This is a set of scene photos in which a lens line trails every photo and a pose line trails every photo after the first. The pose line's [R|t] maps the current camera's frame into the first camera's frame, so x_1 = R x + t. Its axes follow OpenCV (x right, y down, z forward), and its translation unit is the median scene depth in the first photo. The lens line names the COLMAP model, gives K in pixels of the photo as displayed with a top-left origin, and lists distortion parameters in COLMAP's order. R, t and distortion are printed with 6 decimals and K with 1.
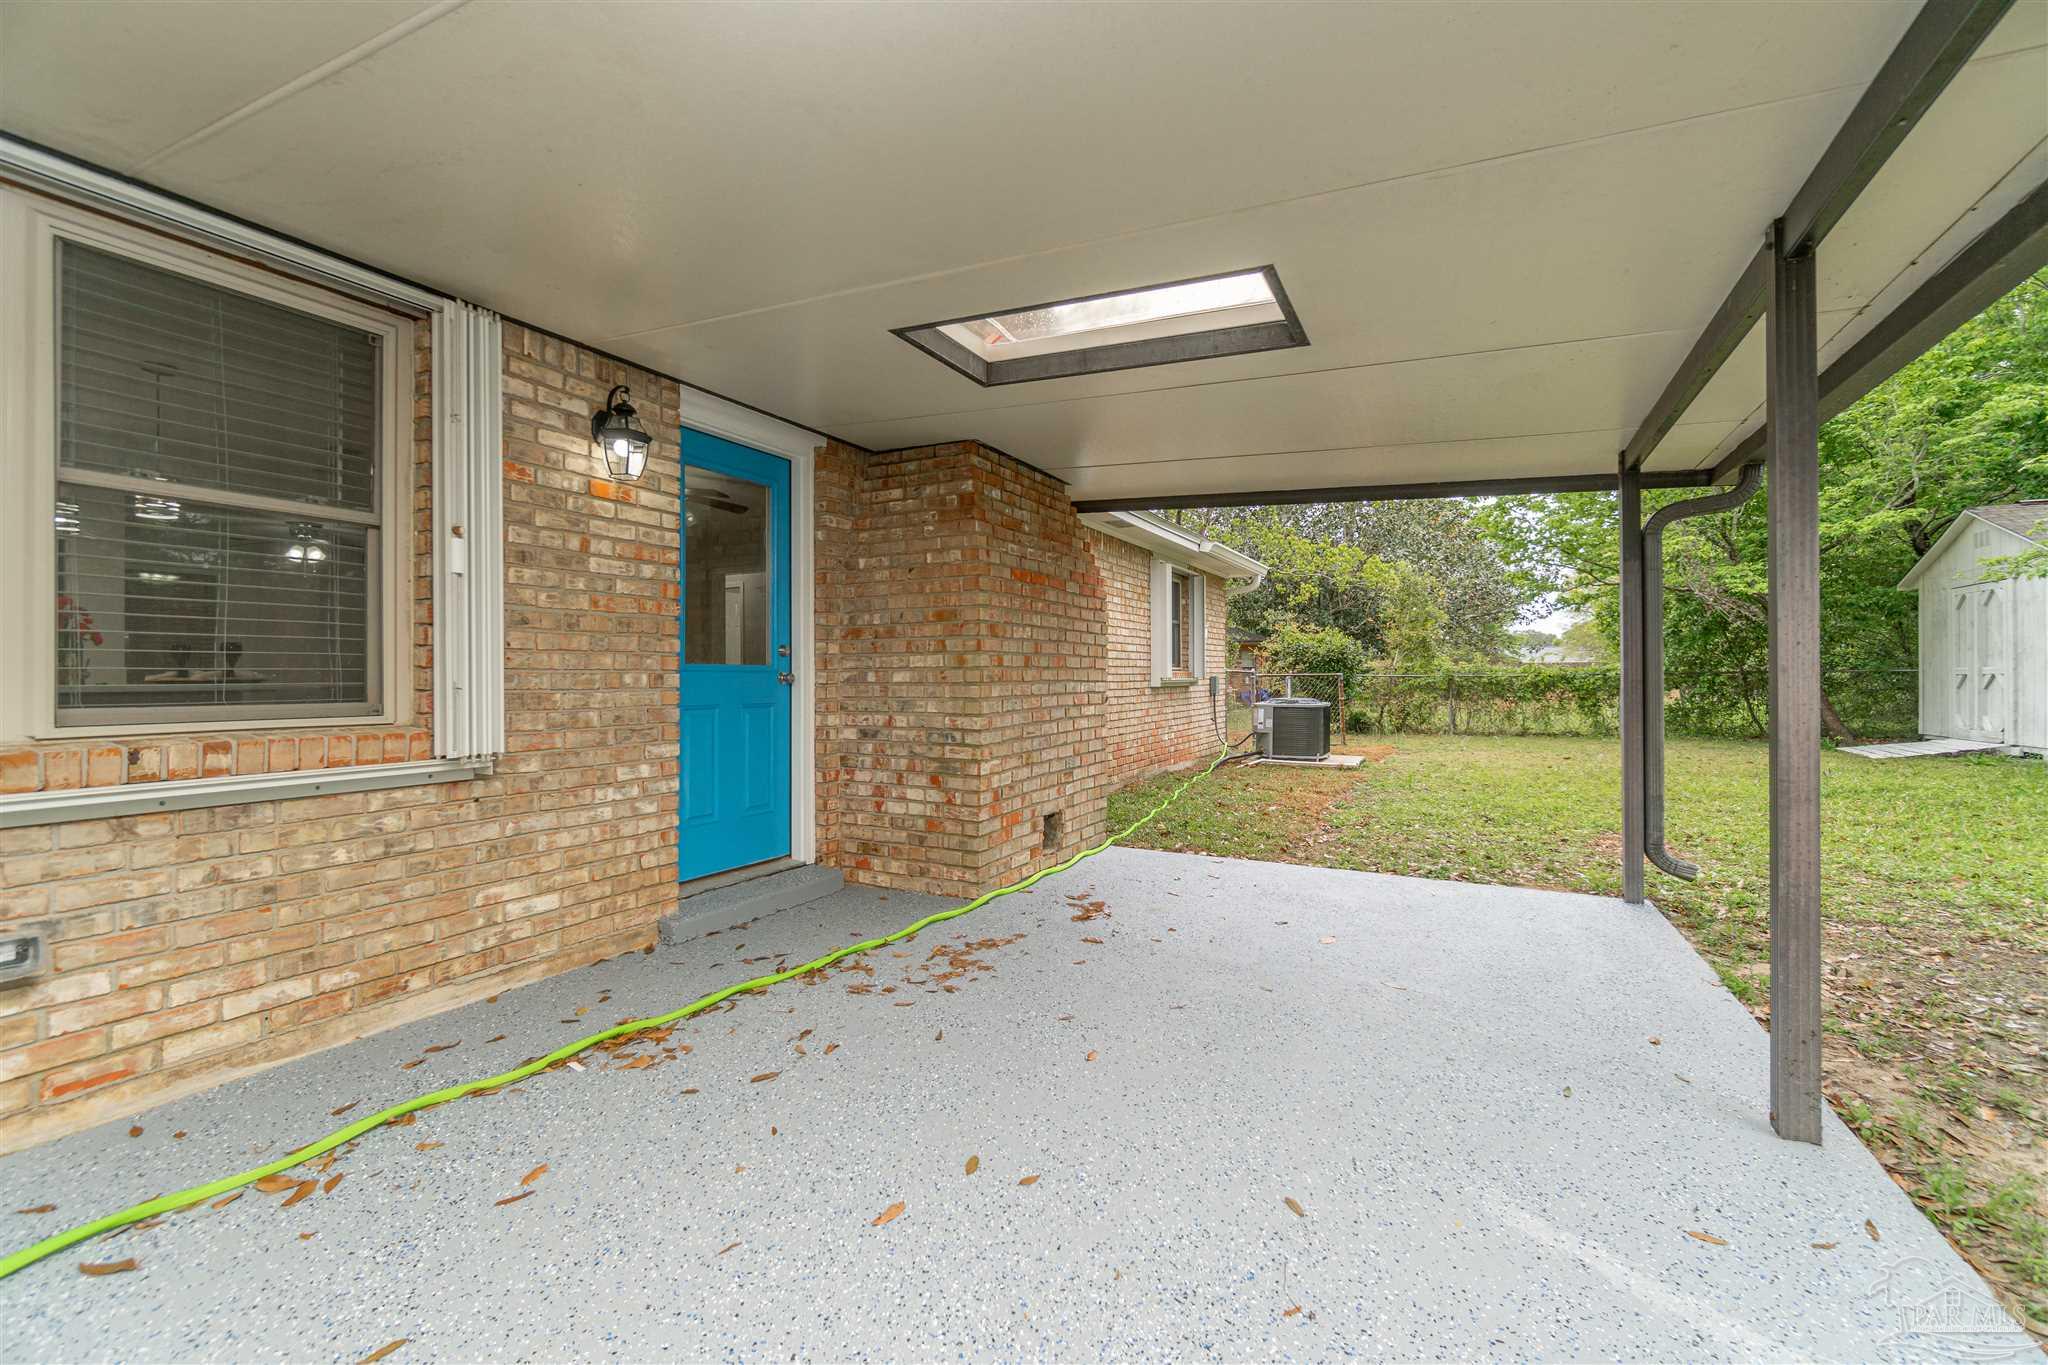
lens RADIAL K [[888.8, 0, 1017.6], [0, 888.8, 677.6], [0, 0, 1]] dist [-0.002881, 0.000990]
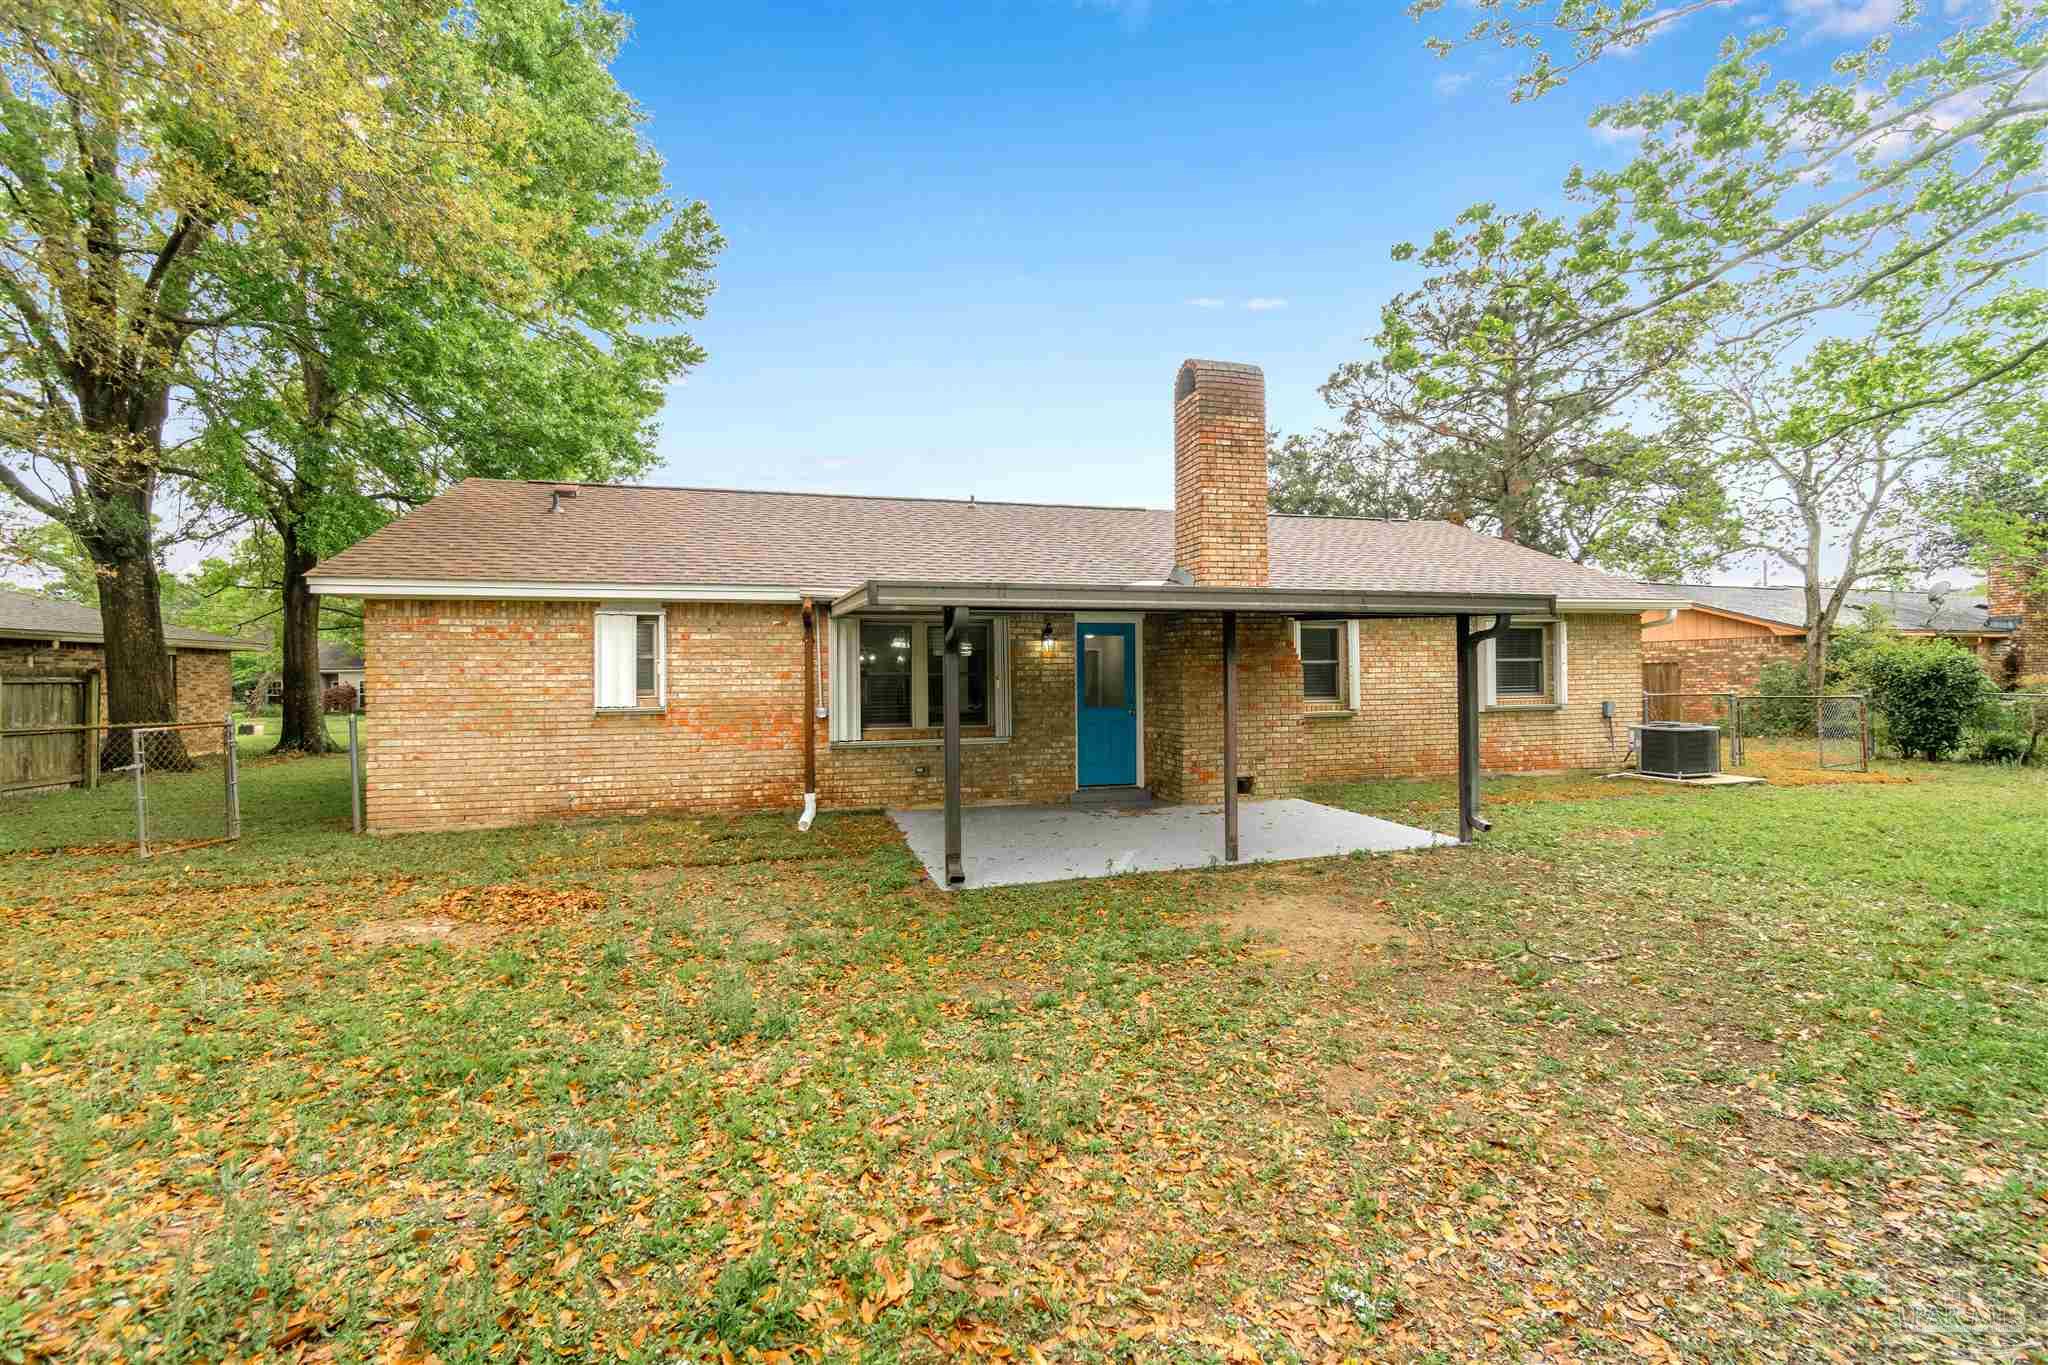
lens RADIAL K [[888.8, 0, 1017.6], [0, 888.8, 677.6], [0, 0, 1]] dist [-0.002881, 0.000990]
pose [[0.686890, -0.004409, -0.726748, 1.311054], [0.008194, 0.999965, 0.001679, -0.101105], [0.726715, -0.007108, 0.686902, -0.931677]]
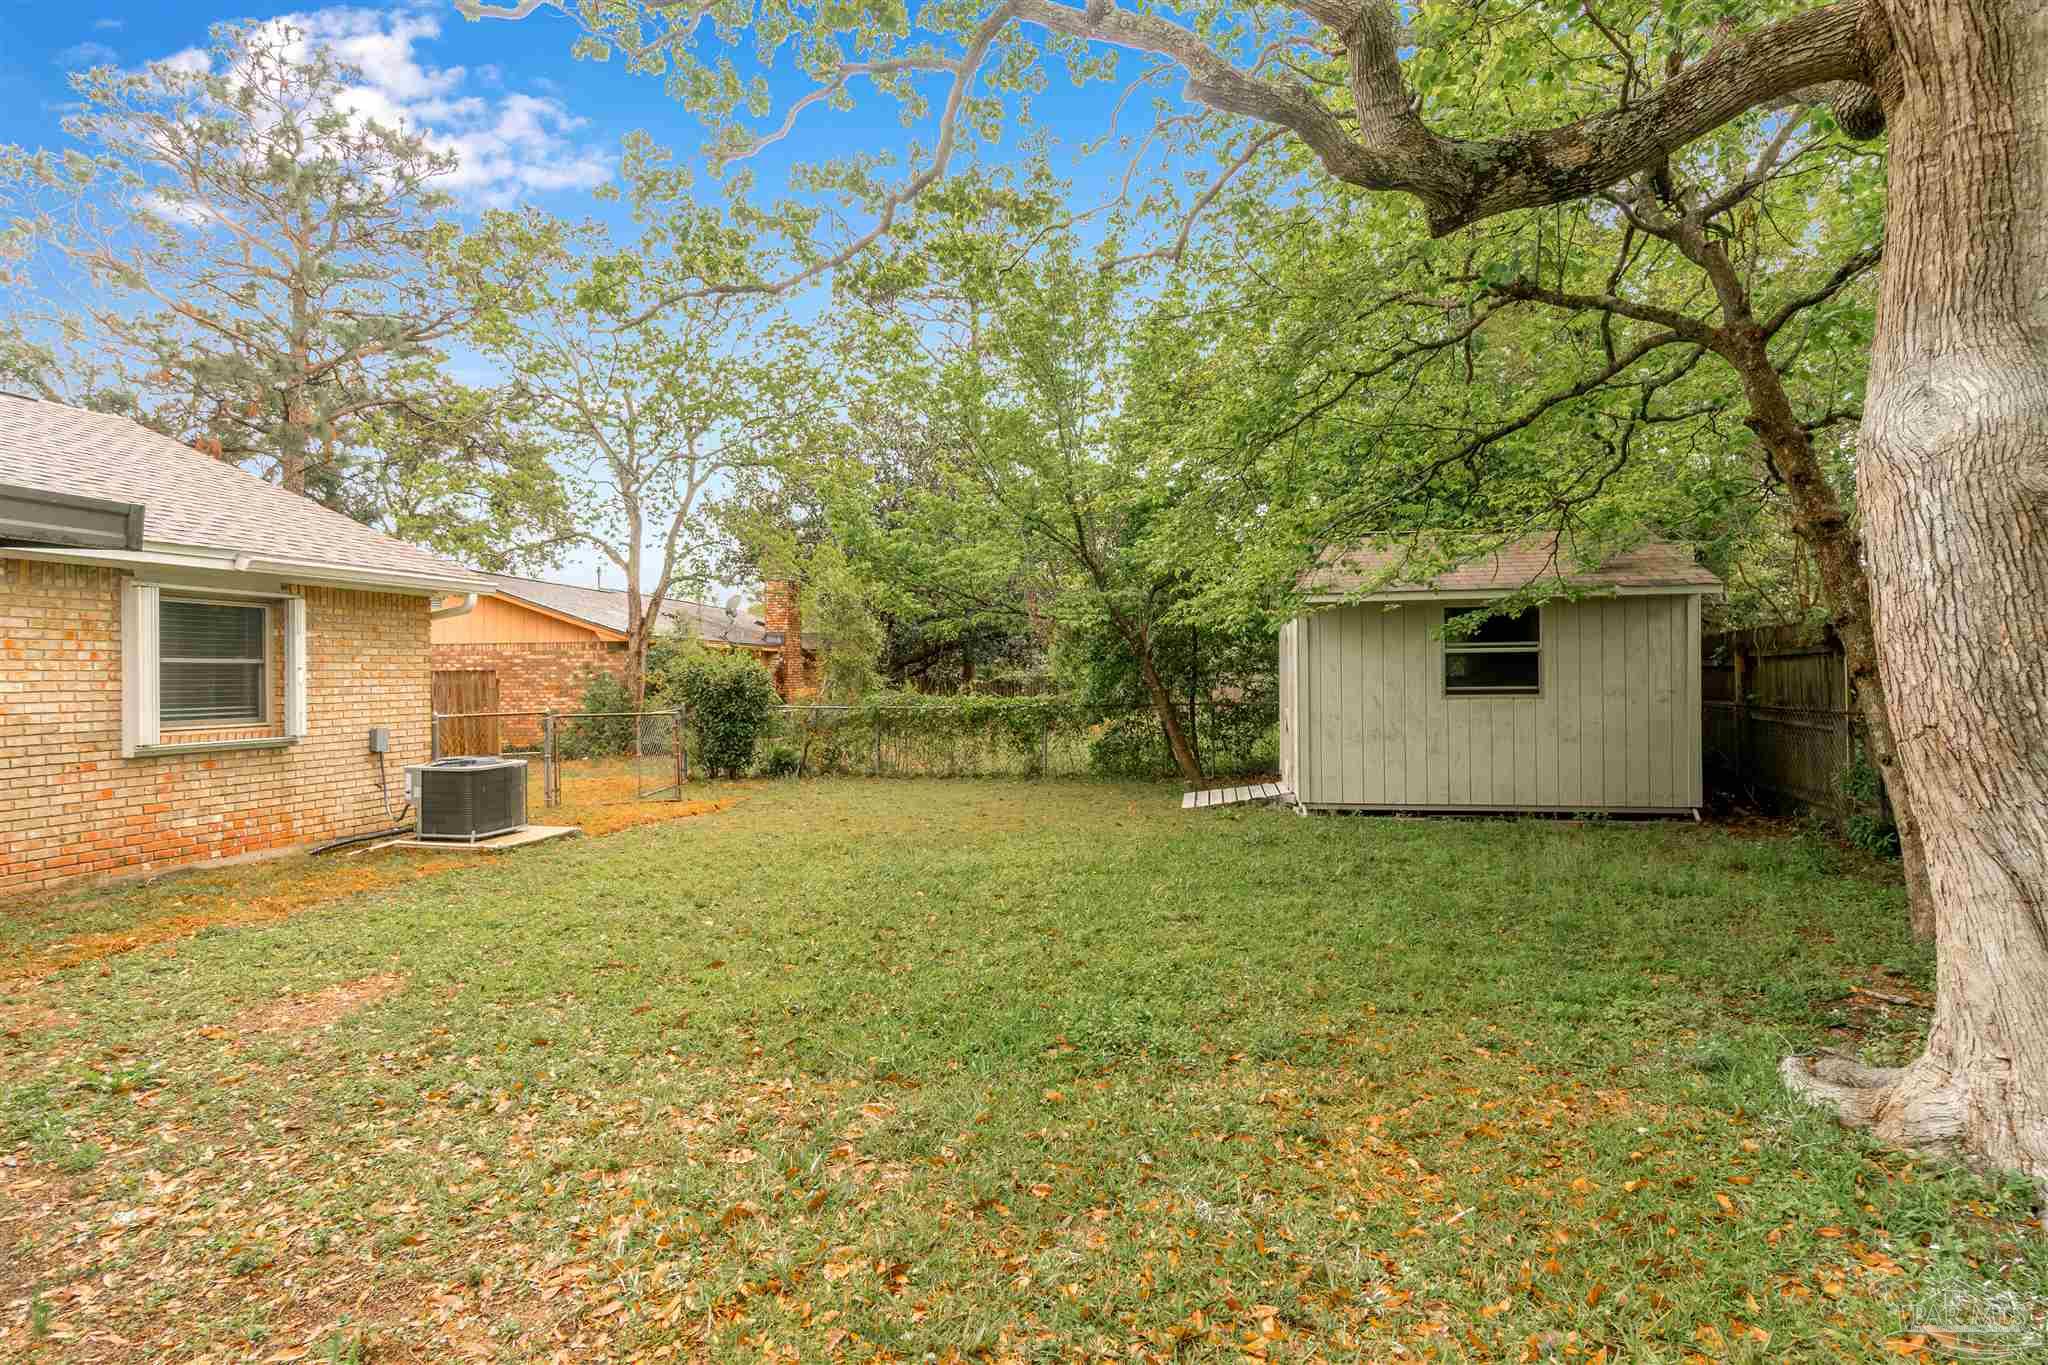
lens RADIAL K [[1047.4, 0, 1009.4], [0, 1047.4, 679.7], [0, 0, 1]] dist [-0.000687, 0.000094]
pose [[0.966822, -0.000644, 0.255450, 1.250306], [0.000366, 0.999999, 0.001137, -0.107692], [-0.255450, -0.001005, 0.966822, -0.021074]]
